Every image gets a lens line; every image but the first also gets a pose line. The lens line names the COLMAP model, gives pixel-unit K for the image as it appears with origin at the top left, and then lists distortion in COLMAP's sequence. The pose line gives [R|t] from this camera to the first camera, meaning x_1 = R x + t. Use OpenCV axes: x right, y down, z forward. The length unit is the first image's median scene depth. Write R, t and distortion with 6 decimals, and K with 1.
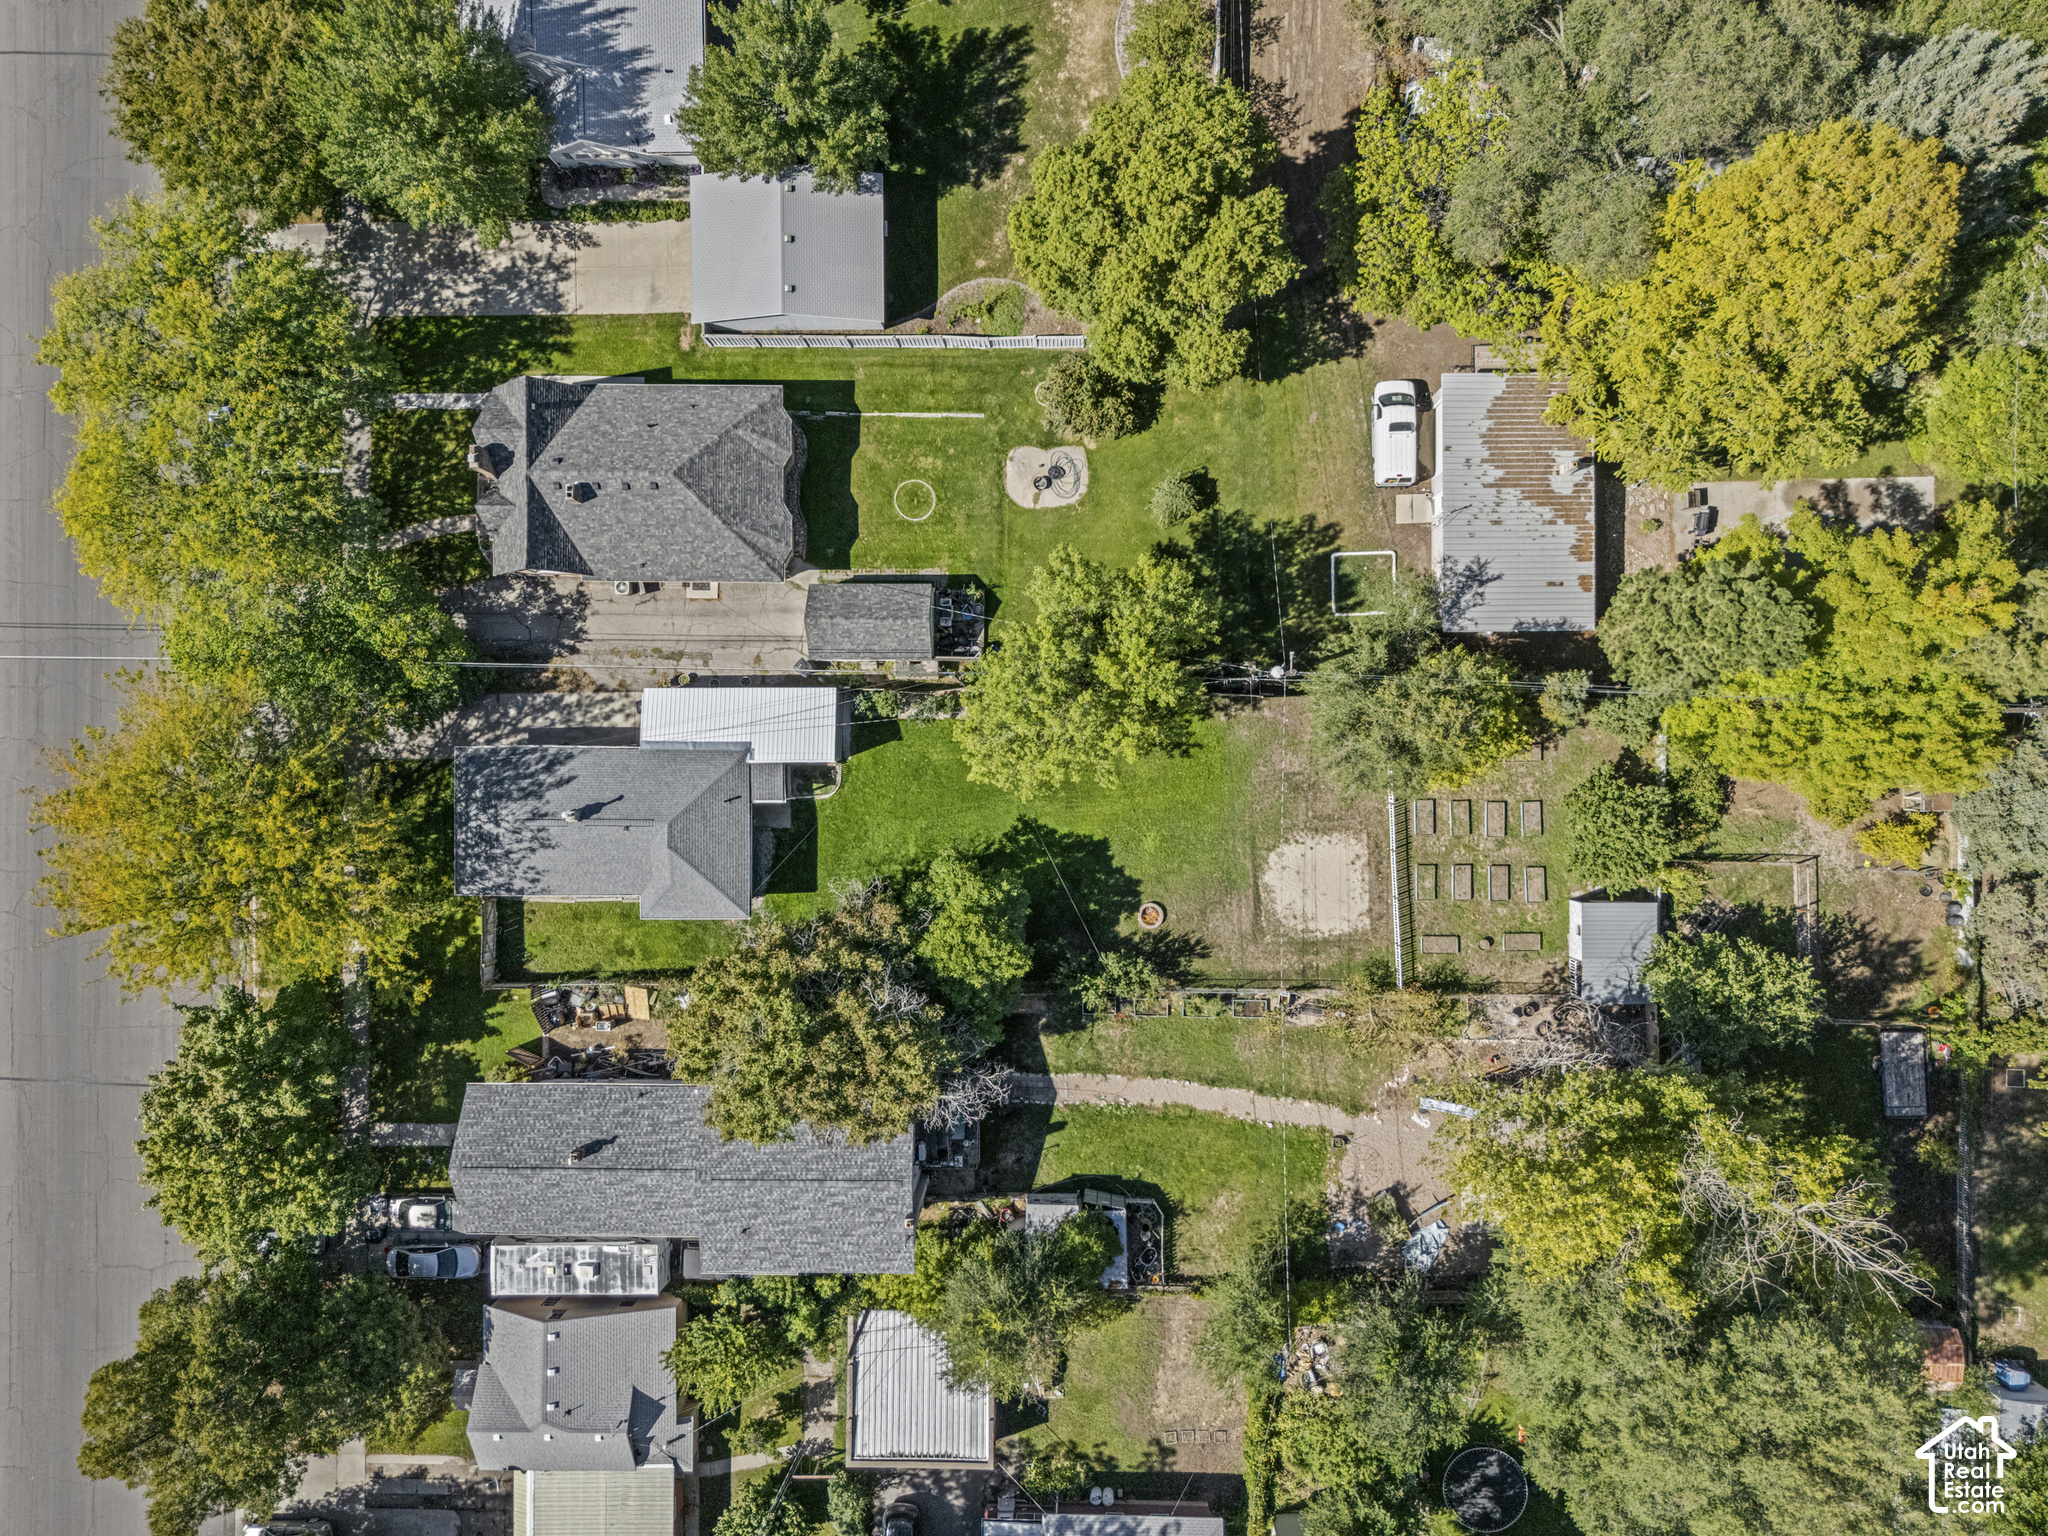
lens RADIAL K [[1523.2, 0, 1029.9], [0, 1523.2, 756.0], [0, 0, 1]] dist [0.072795, -0.060306]
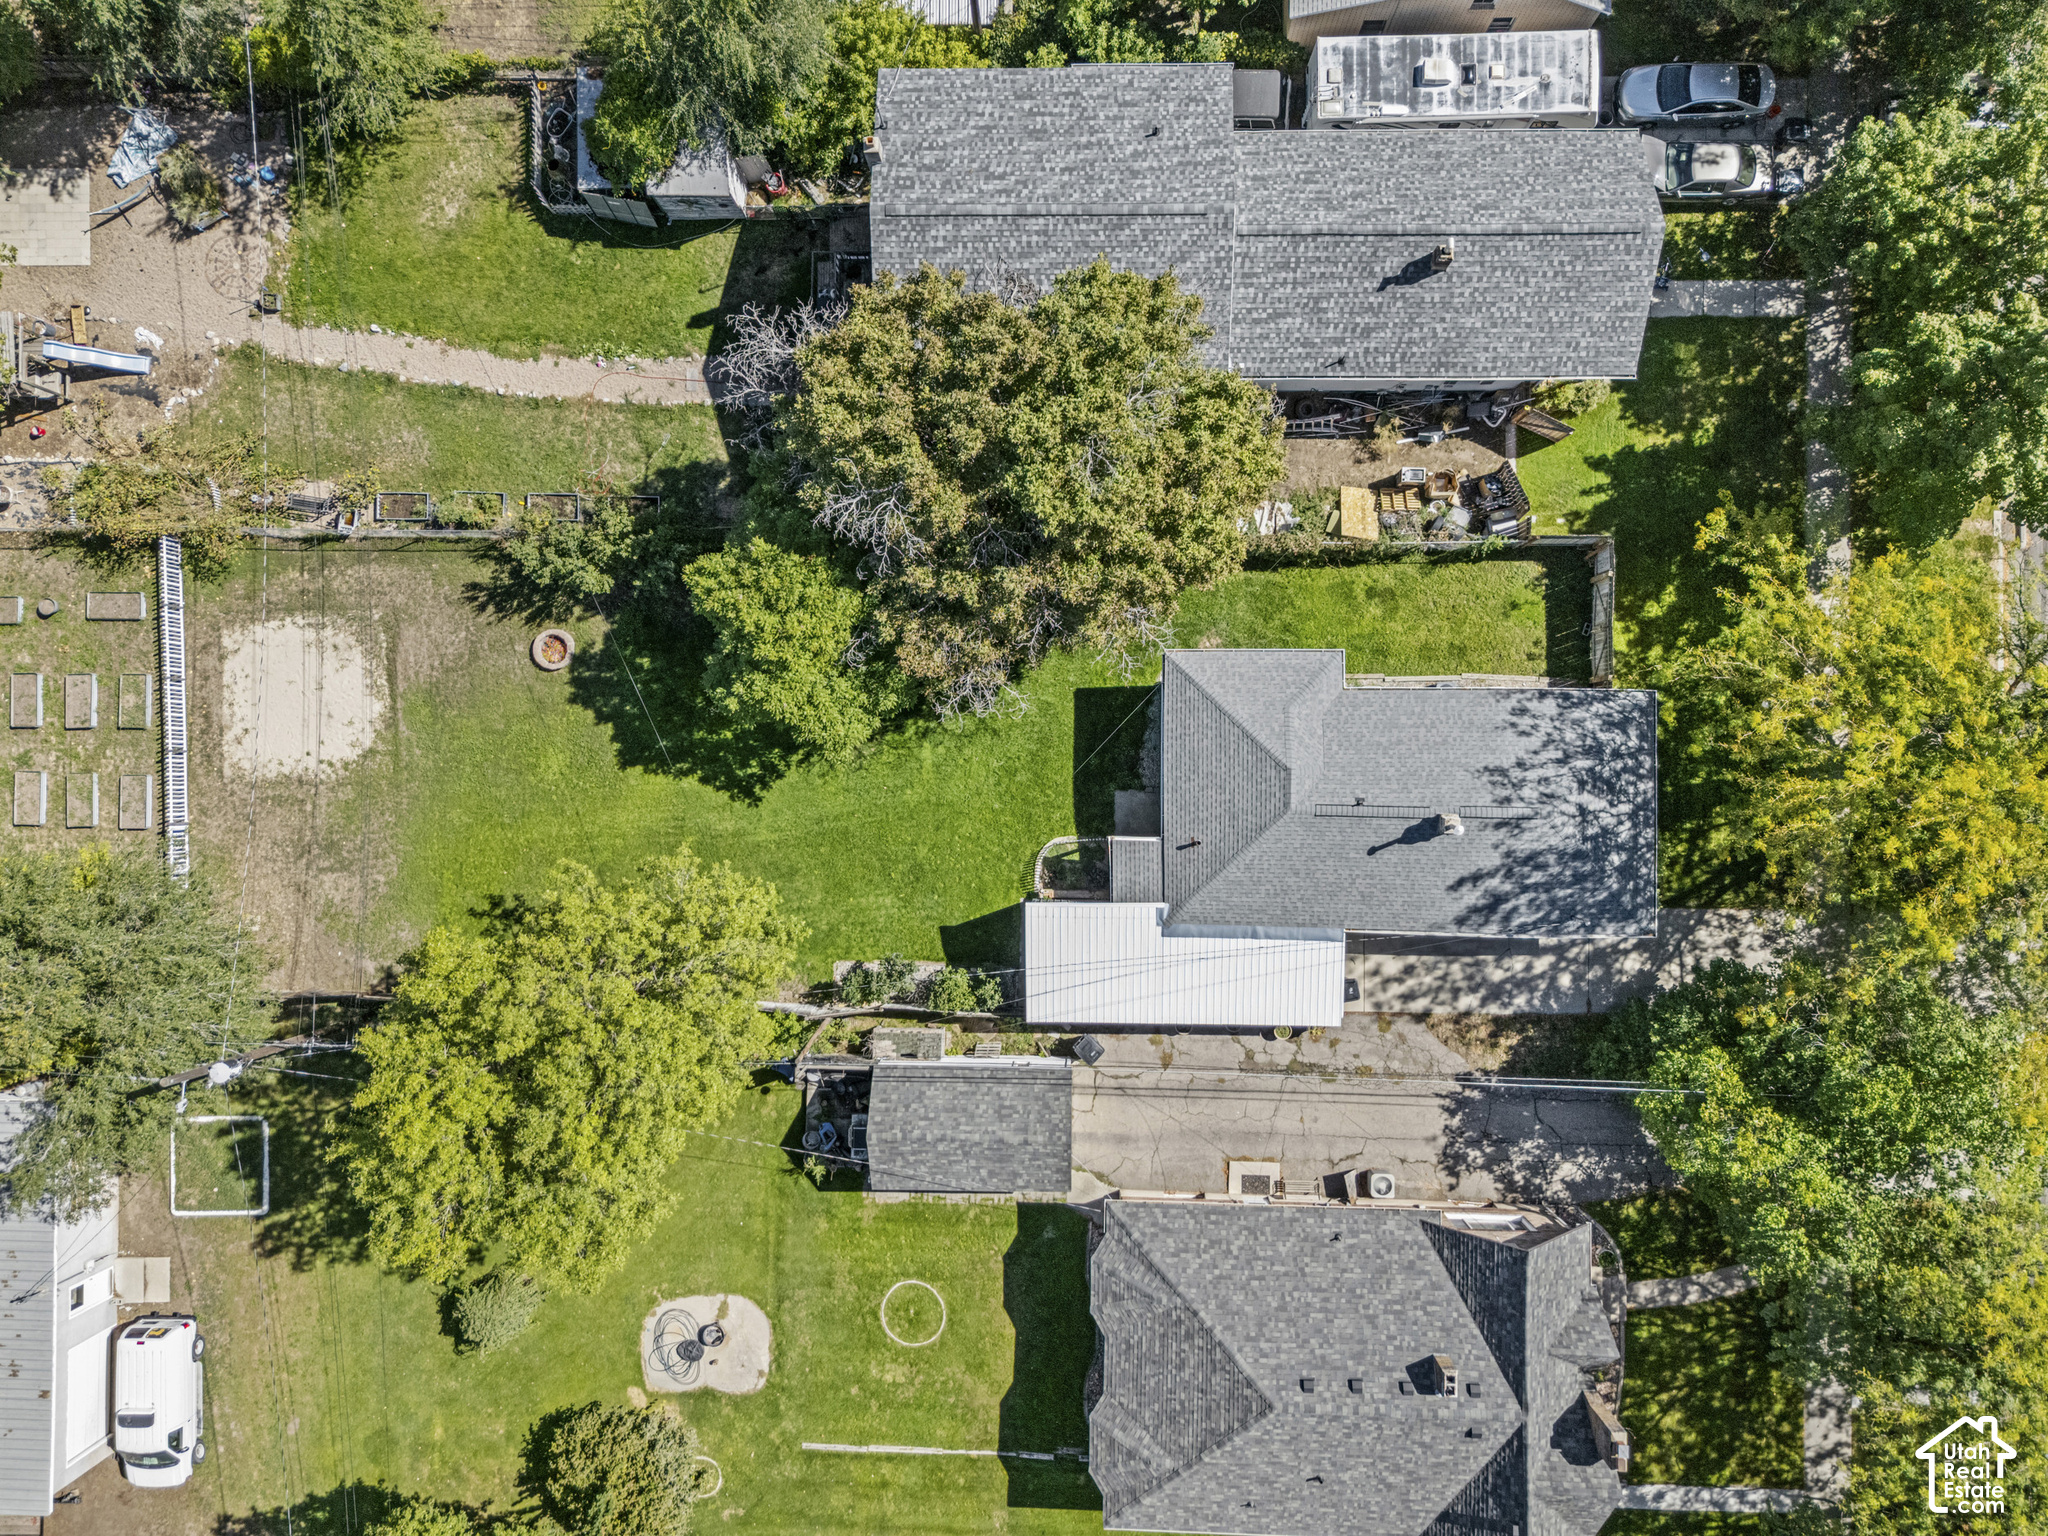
lens RADIAL K [[1486.5, 0, 1041.0], [0, 1486.5, 751.1], [0, 0, 1]] dist [0.076241, -0.063035]
pose [[-0.997410, -0.005244, 0.071730, -0.173347], [0.005901, -0.999943, 0.008940, 0.058911], [0.071679, 0.009340, 0.997384, 0.390068]]
